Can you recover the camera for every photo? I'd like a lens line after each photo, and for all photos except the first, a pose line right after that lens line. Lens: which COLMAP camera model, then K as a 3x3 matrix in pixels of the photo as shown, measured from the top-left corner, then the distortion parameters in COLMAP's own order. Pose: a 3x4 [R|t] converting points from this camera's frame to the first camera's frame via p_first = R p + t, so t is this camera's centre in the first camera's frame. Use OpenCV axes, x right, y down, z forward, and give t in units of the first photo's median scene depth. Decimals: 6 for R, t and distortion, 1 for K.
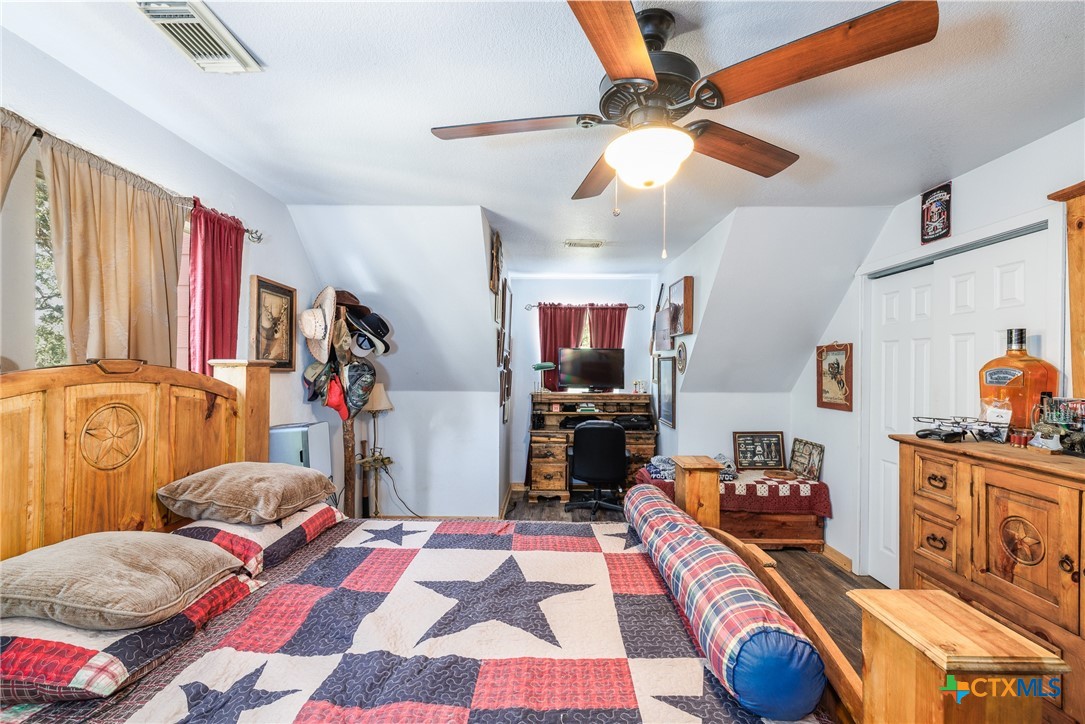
lens RADIAL K [[465.6, 0, 539.2], [0, 465.6, 369.5], [0, 0, 1]] dist [-0.002144, 0.000316]
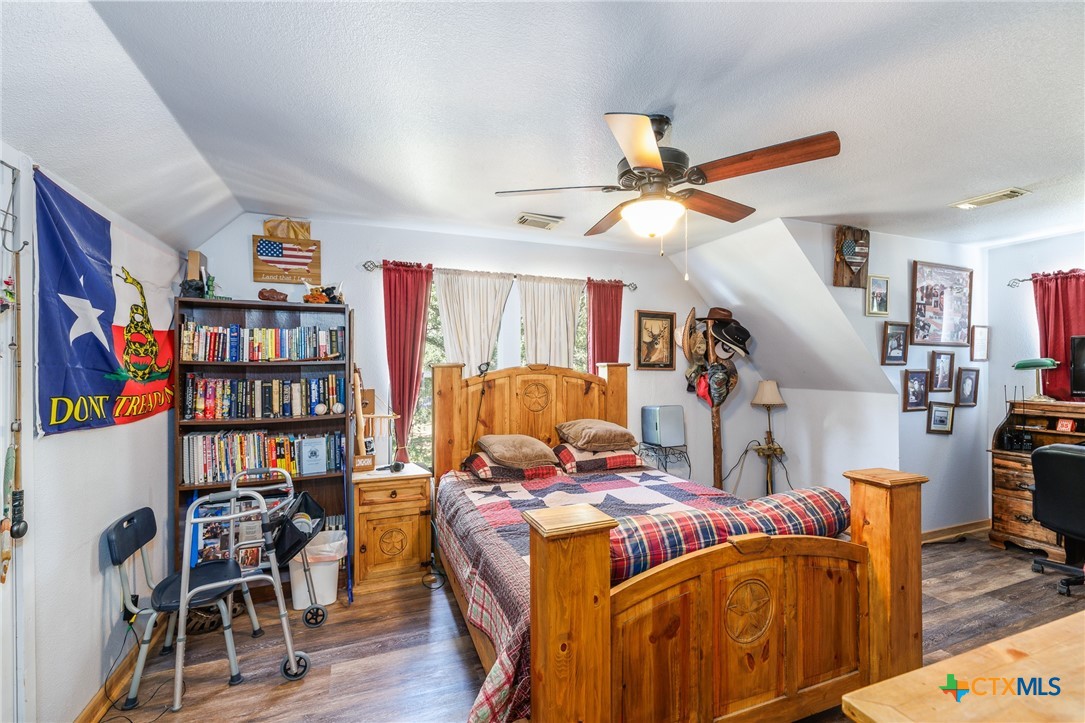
lens RADIAL K [[465.6, 0, 543.8], [0, 465.6, 365.2], [0, 0, 1]] dist [-0.002144, 0.000316]
pose [[0.383946, -0.008740, -0.923314, 0.737588], [0.000058, 0.999955, -0.009441, 0.003443], [0.923356, 0.003571, 0.383929, 0.083055]]
